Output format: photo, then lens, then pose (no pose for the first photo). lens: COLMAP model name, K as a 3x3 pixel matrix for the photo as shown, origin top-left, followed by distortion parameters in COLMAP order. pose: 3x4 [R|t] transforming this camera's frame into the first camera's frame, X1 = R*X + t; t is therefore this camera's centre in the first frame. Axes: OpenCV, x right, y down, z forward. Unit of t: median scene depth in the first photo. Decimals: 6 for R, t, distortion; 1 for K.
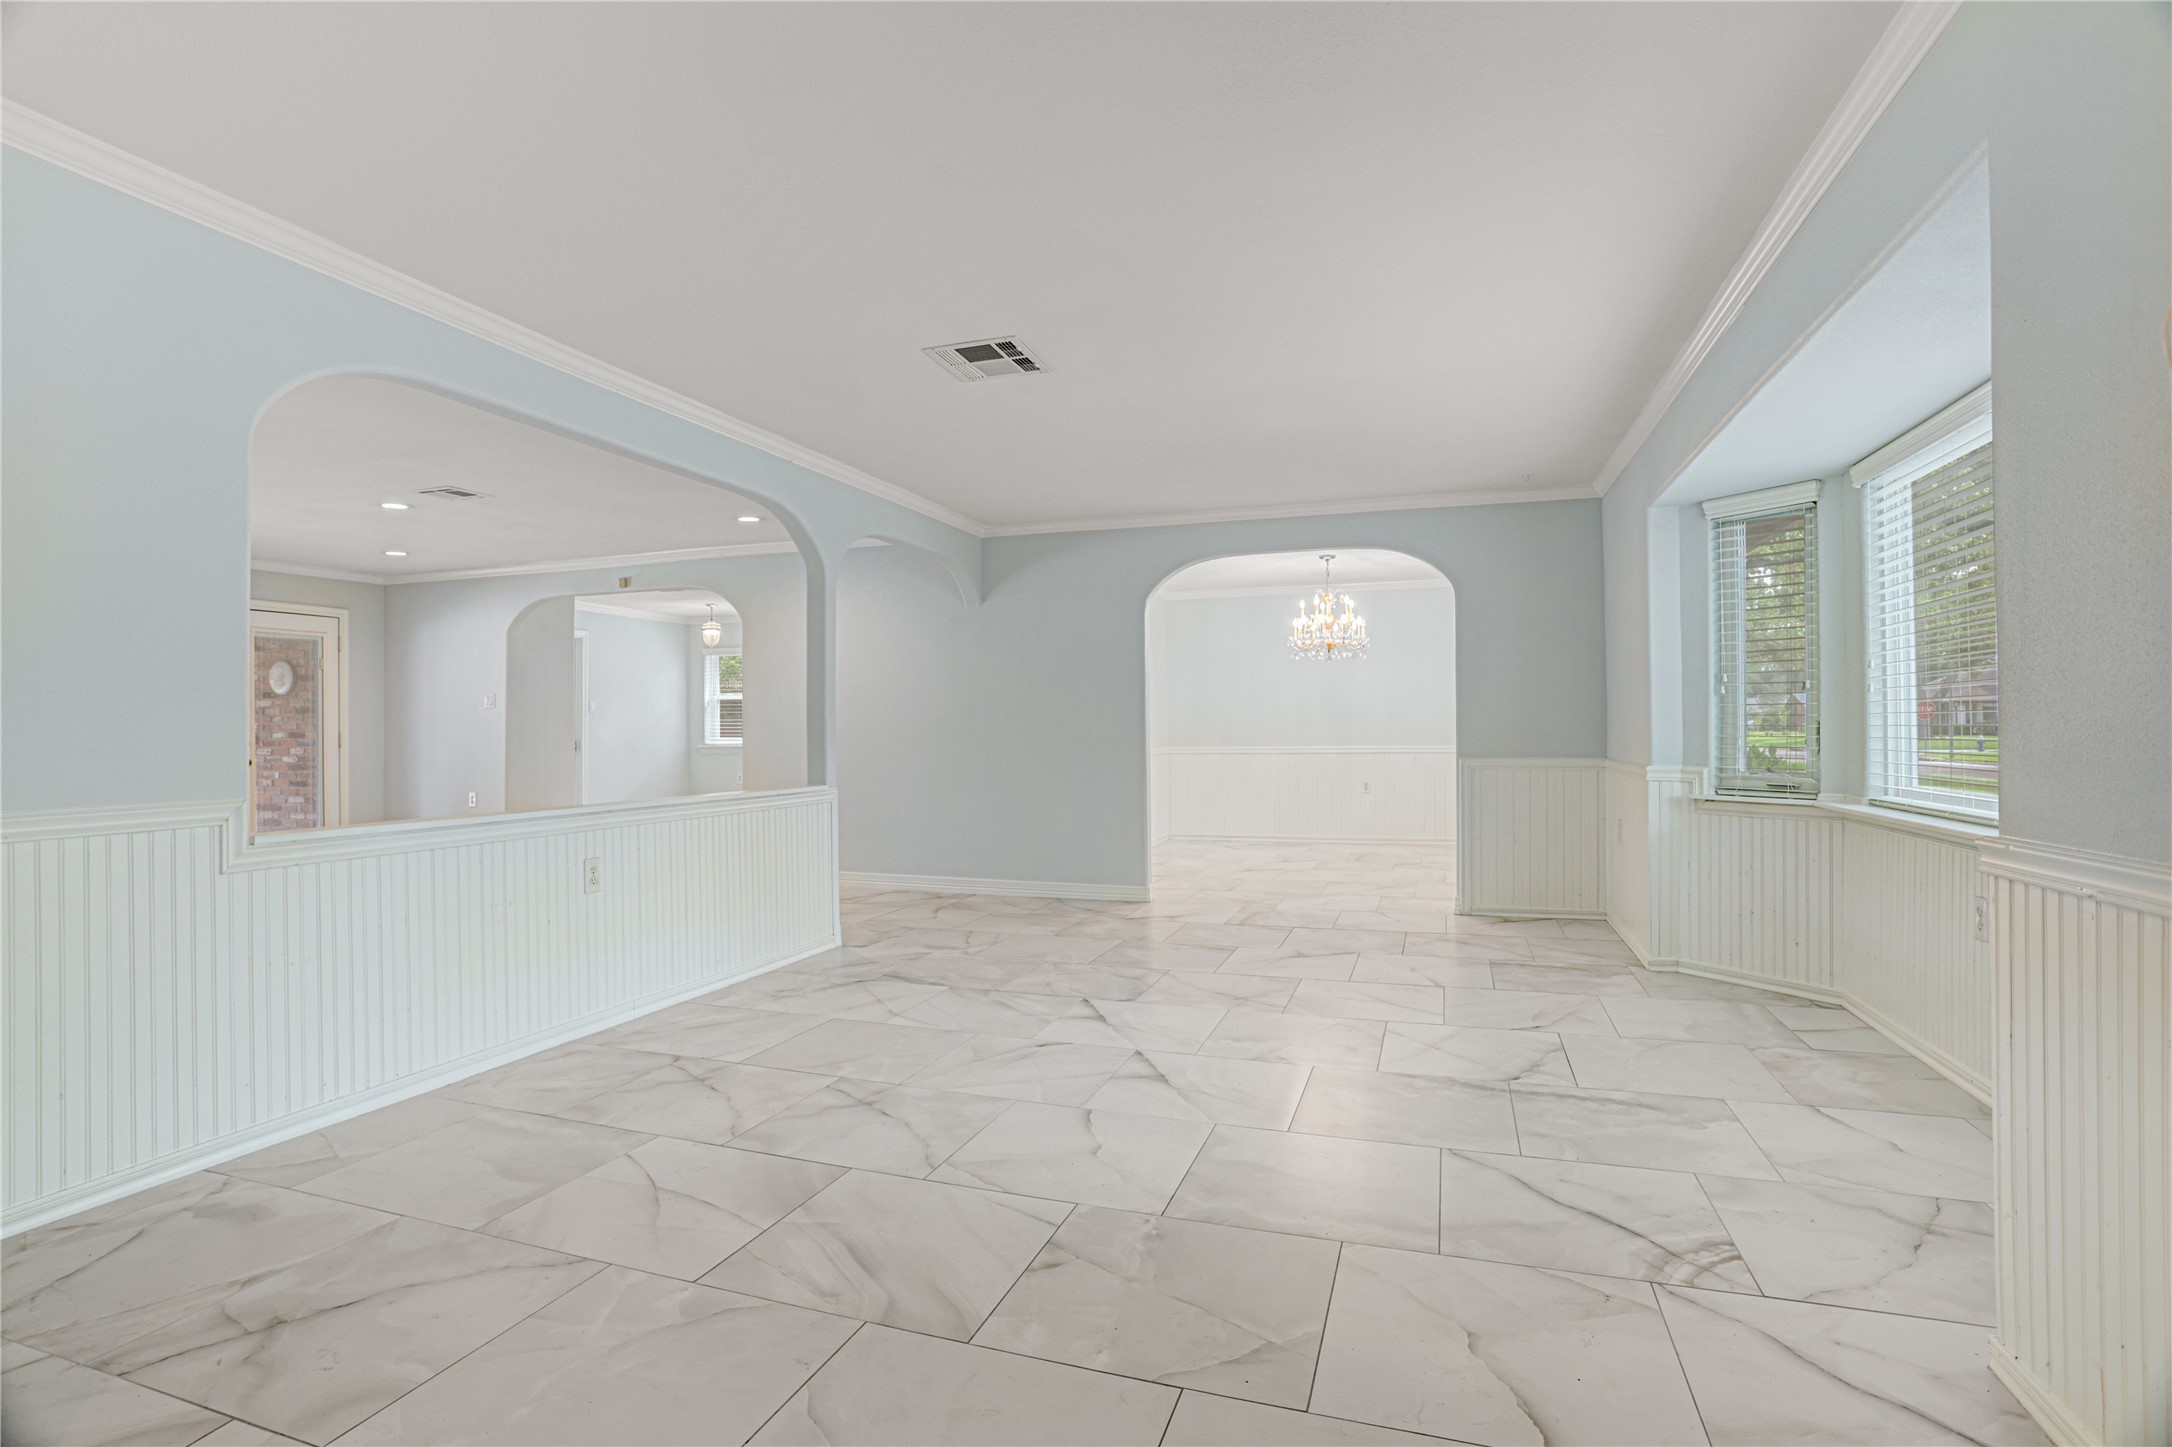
lens RADIAL K [[1066.2, 0, 1080.5], [0, 1066.2, 714.5], [0, 0, 1]] dist [-0.076622, 0.034145]
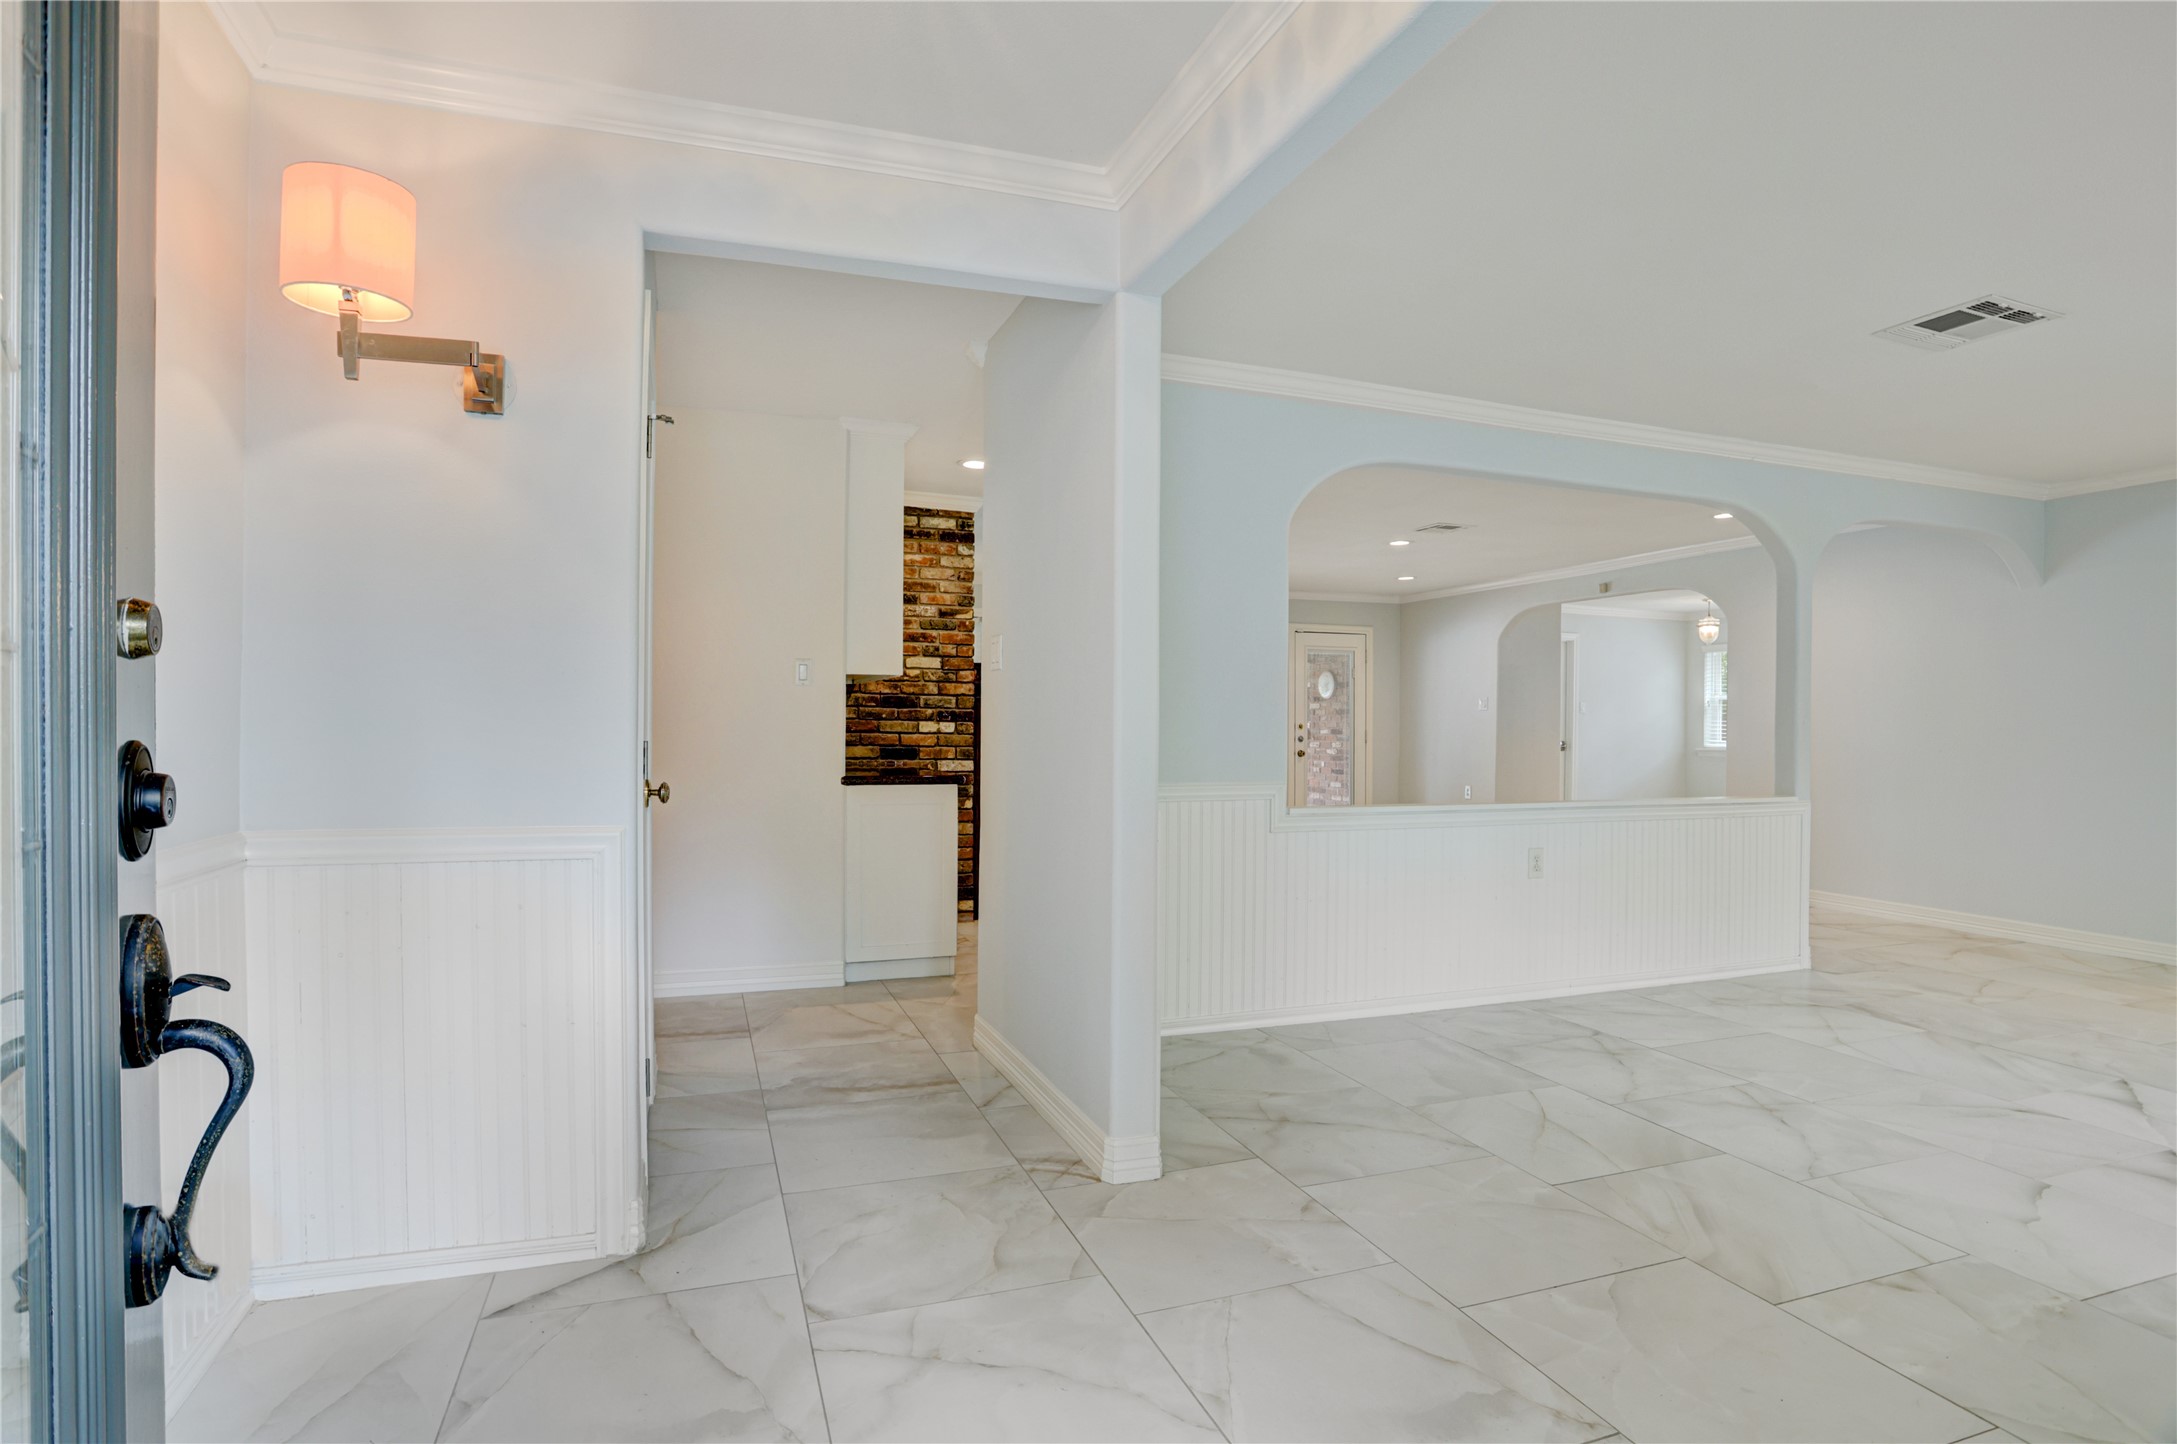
lens RADIAL K [[1117.4, 0, 1099.4], [0, 1117.4, 736.7], [0, 0, 1]] dist [-0.075372, 0.045685]
pose [[0.643982, 0.019820, -0.764784, 0.139885], [-0.001544, 0.999696, 0.024608, -0.012778], [0.765039, -0.014666, 0.643817, -0.132267]]
